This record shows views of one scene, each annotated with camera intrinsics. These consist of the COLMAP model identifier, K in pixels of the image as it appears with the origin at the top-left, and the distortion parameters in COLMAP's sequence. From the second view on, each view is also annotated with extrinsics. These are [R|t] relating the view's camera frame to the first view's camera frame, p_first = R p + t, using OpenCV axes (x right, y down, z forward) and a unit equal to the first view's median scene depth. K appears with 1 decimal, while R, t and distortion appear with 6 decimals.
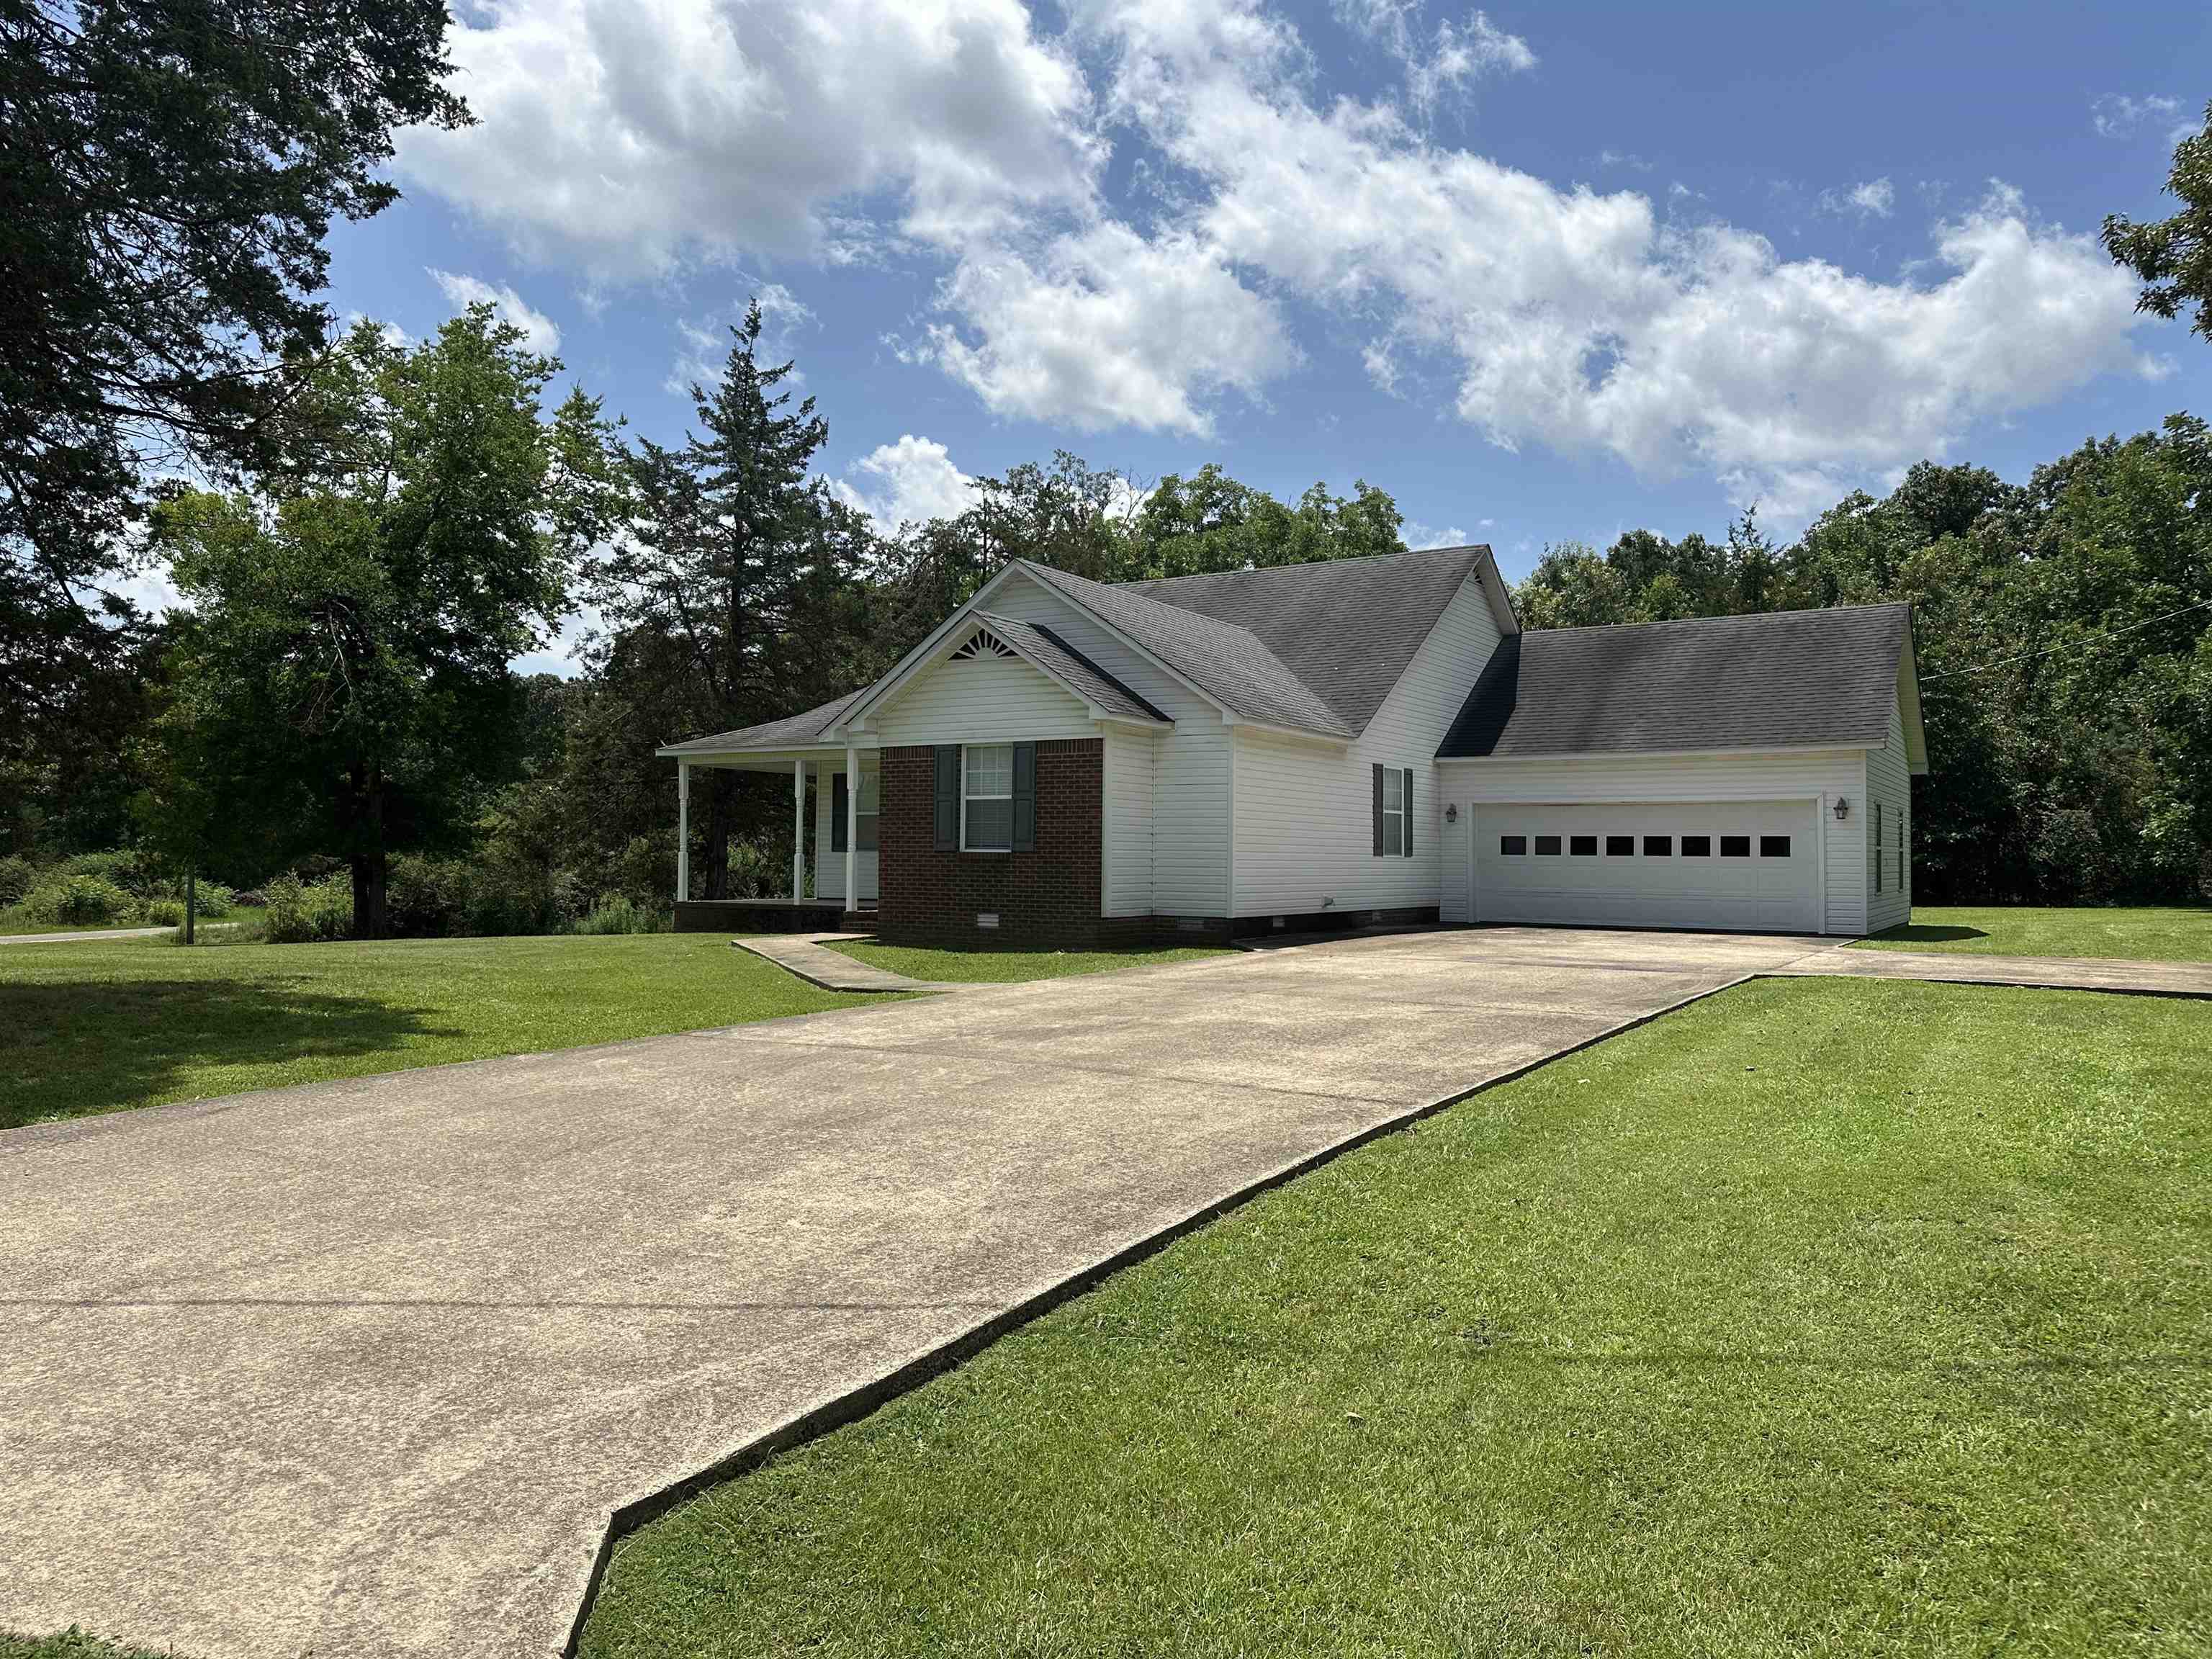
lens RADIAL K [[1545.4, 0, 1099.7], [0, 1545.4, 839.7], [0, 0, 1]] dist [0.136340, -0.195922]
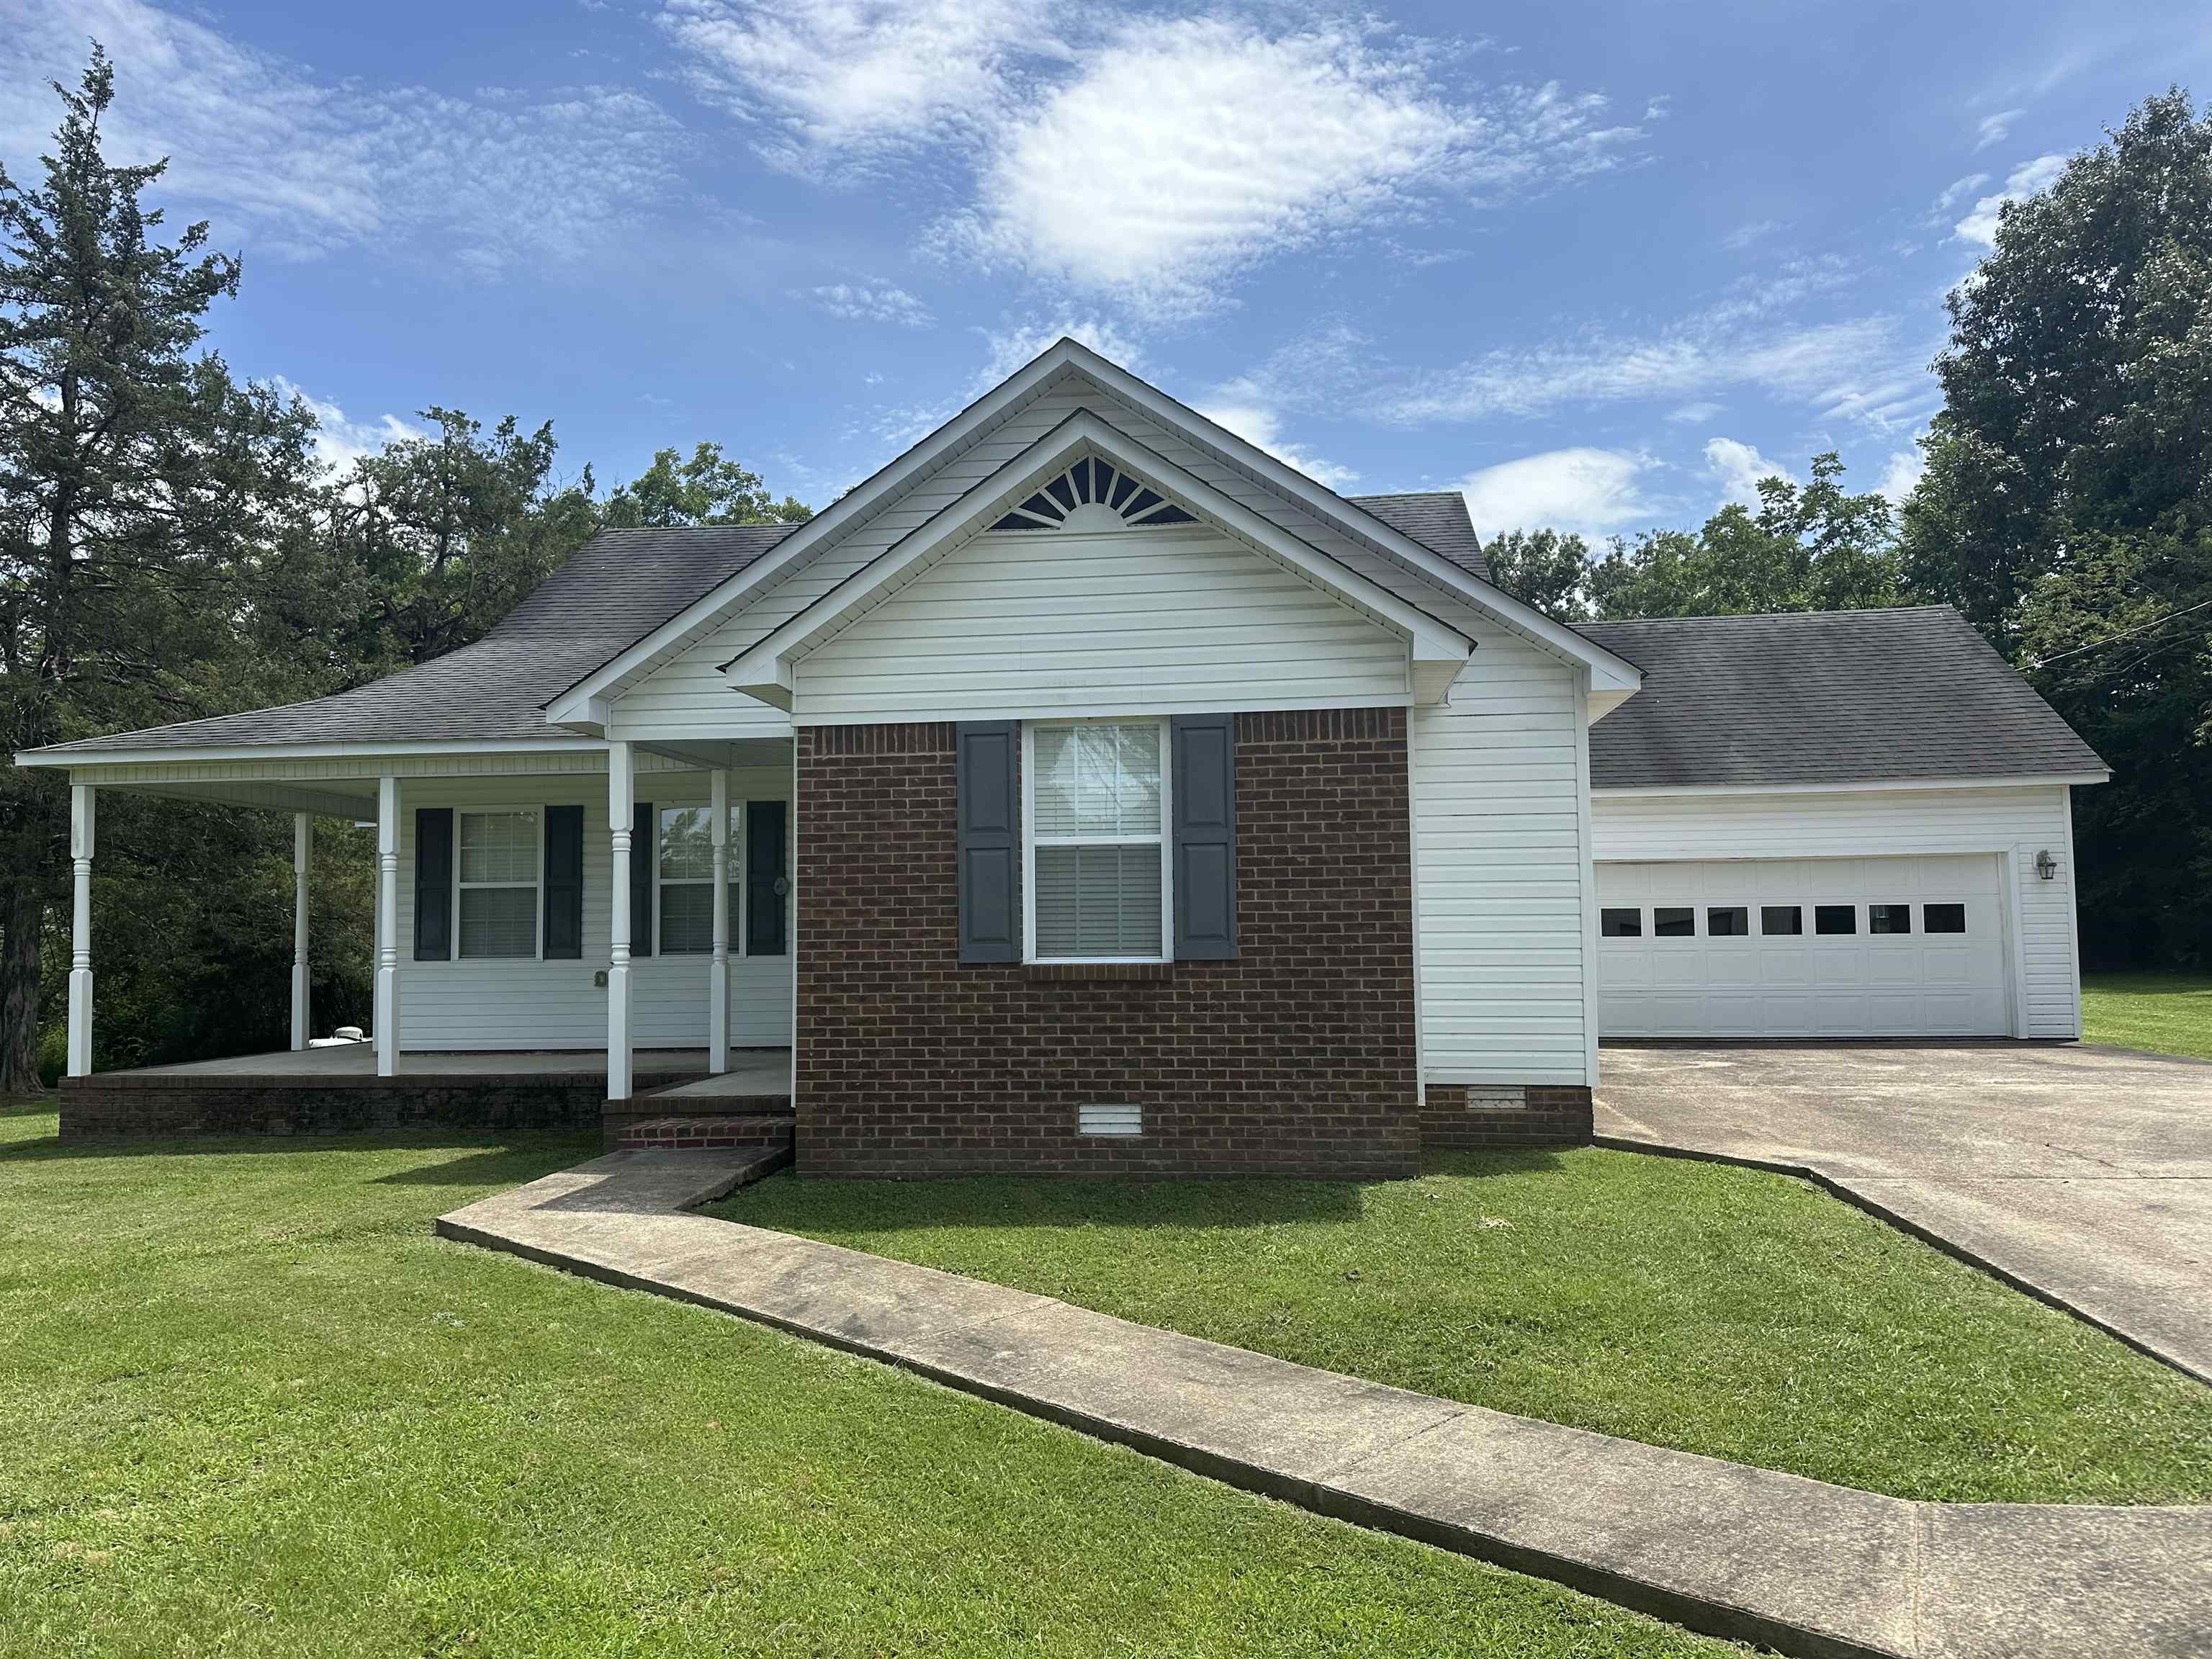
lens RADIAL K [[1545.1, 0, 1110.4], [0, 1545.1, 822.3], [0, 0, 1]] dist [0.078076, -0.080764]
pose [[0.902799, 0.008507, 0.429979, -0.200485], [0.016163, 0.998427, -0.053691, -0.006425], [-0.429760, 0.055422, 0.901241, 0.461840]]
